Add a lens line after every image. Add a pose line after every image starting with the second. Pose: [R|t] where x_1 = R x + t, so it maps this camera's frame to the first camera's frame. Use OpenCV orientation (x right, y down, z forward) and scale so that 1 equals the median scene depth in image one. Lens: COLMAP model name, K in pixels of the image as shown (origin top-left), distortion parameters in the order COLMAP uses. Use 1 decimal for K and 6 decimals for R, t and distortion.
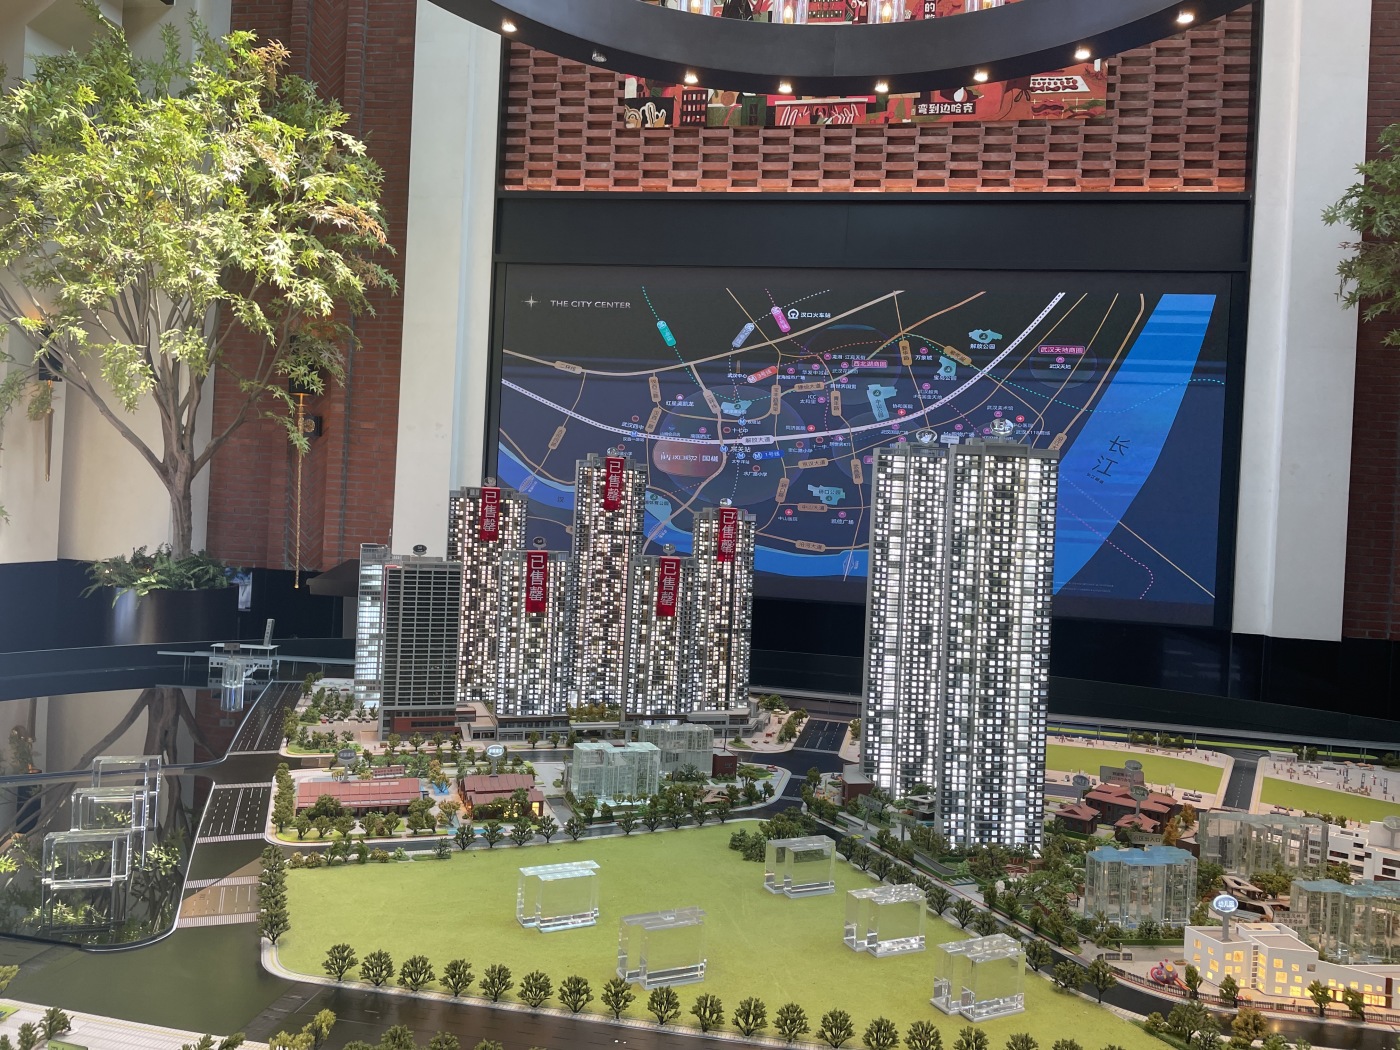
lens RADIAL K [[1082.4, 0, 700.7], [0, 1082.4, 493.3], [0, 0, 1]] dist [0.102089, -0.167014]
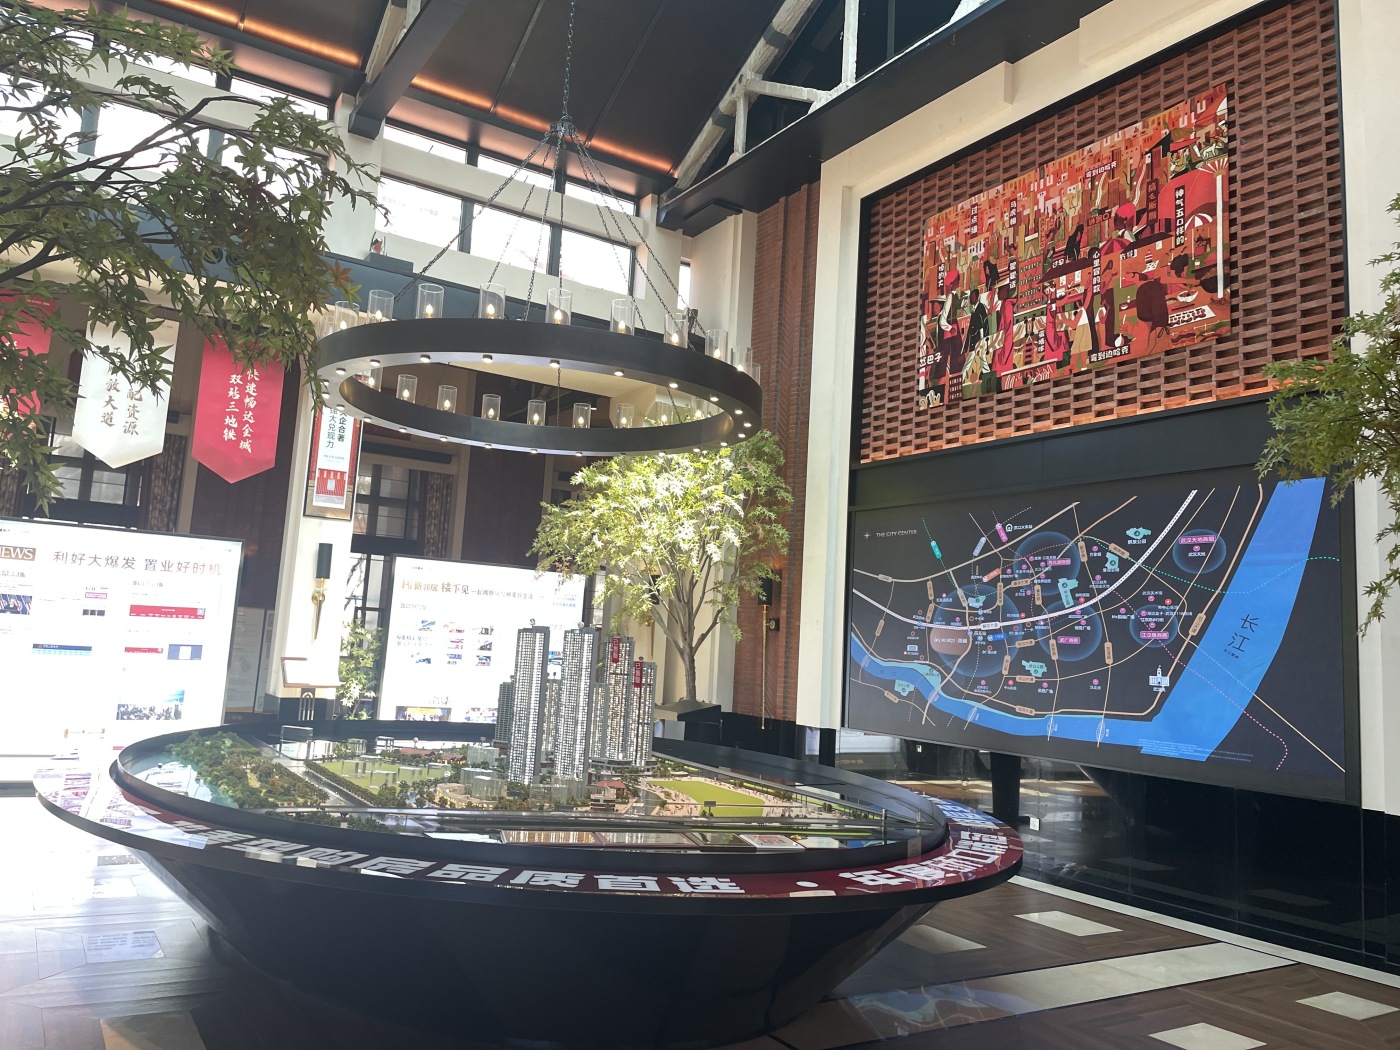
lens RADIAL K [[1082.4, 0, 700.7], [0, 1082.4, 493.3], [0, 0, 1]] dist [0.102089, -0.167014]
pose [[0.651732, -0.118620, -0.749116, 0.828283], [-0.025781, 0.983658, -0.178189, 0.036597], [0.758011, 0.135445, 0.638023, -0.119480]]
